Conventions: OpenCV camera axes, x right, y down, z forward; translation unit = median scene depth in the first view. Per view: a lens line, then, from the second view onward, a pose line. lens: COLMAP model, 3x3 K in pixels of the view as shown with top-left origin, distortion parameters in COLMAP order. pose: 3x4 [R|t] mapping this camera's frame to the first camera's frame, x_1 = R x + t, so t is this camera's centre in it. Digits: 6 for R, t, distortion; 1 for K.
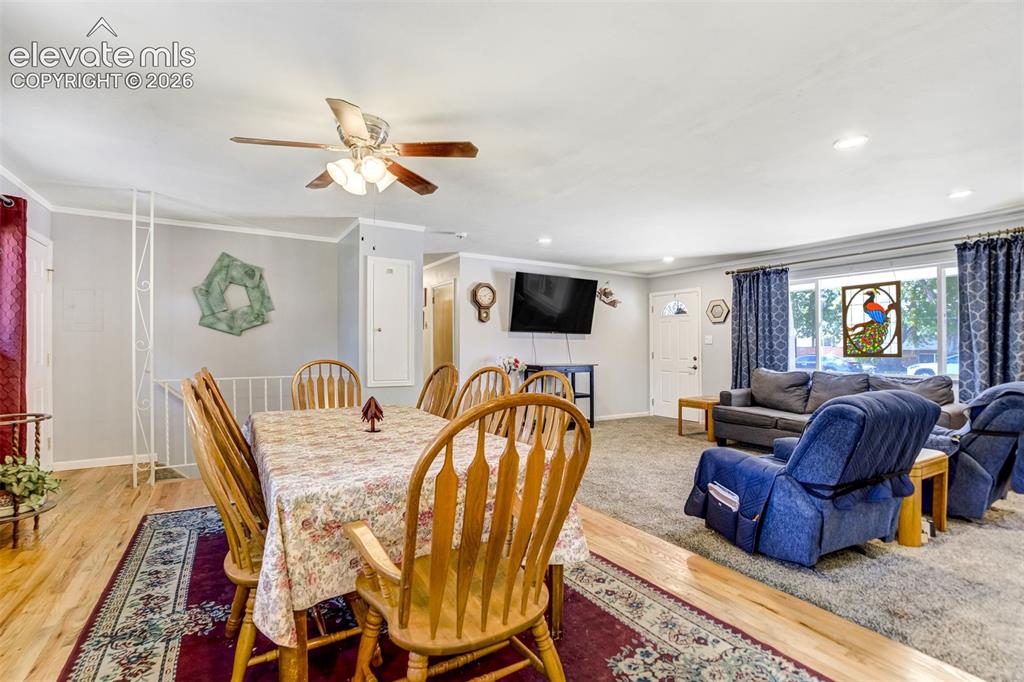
lens RADIAL K [[471.1, 0, 501.2], [0, 471.1, 348.6], [0, 0, 1]] dist [-0.044211, 0.009938]
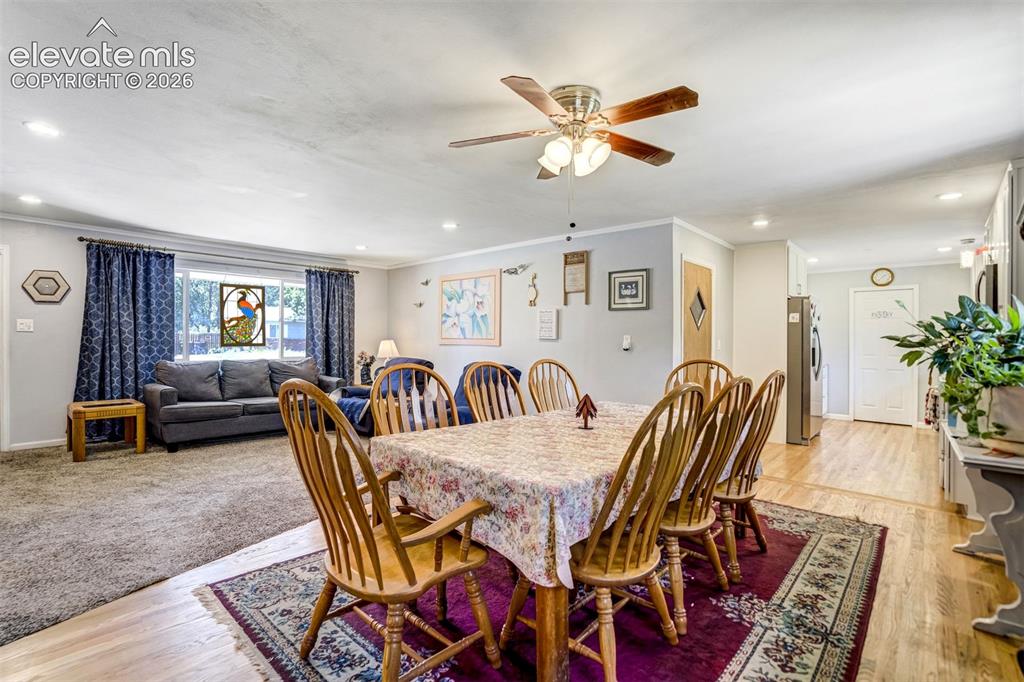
lens RADIAL K [[471.1, 0, 513.6], [0, 471.1, 342.1], [0, 0, 1]] dist [-0.044211, 0.009938]
pose [[-0.291383, -0.008470, 0.956569, -0.608076], [-0.009883, 0.999934, 0.005843, -0.006686], [-0.956555, -0.007751, -0.291447, 0.737633]]
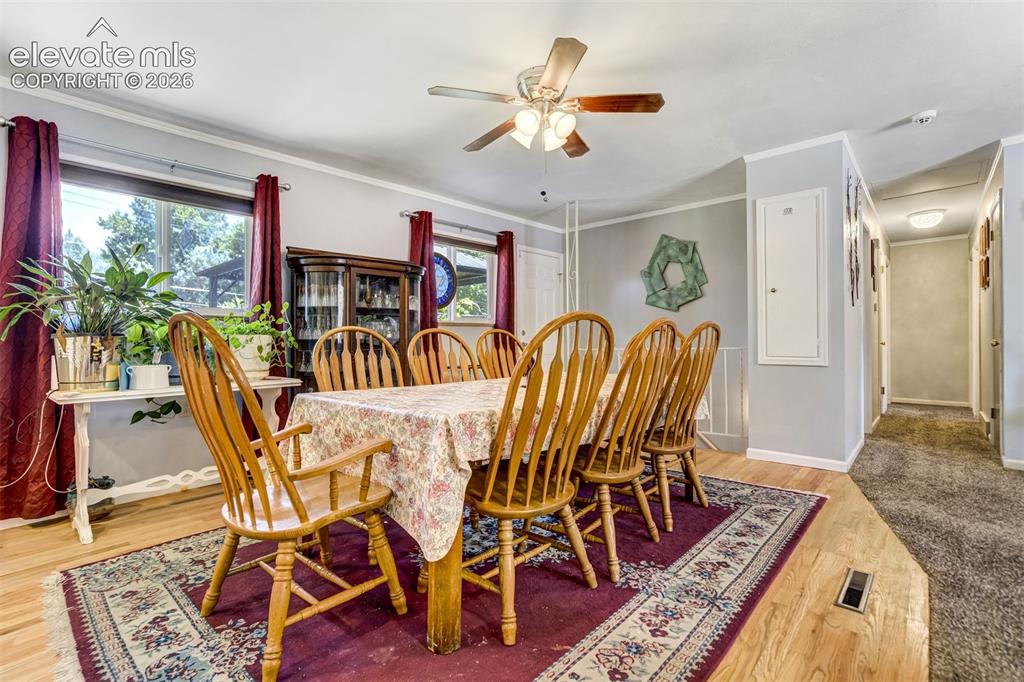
lens RADIAL K [[471.1, 0, 511.0], [0, 471.1, 336.5], [0, 0, 1]] dist [-0.044211, 0.009938]
pose [[0.270923, -0.008144, -0.962567, 0.333468], [-0.004203, 0.999945, -0.009643, 0.037844], [0.962592, 0.006658, 0.270874, 0.382684]]
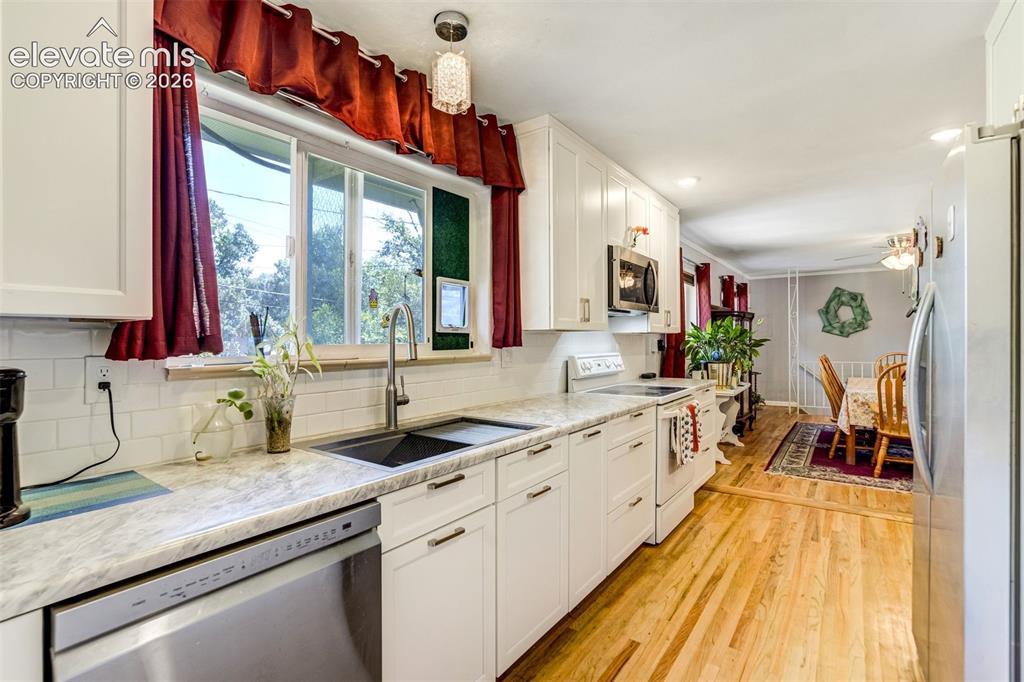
lens RADIAL K [[471.1, 0, 511.1], [0, 471.1, 343.5], [0, 0, 1]] dist [-0.044211, 0.009938]
pose [[0.389928, -0.003019, -0.920840, 0.469605], [0.004341, 0.999990, -0.001440, -0.008404], [0.920835, -0.003436, 0.389937, -0.720103]]
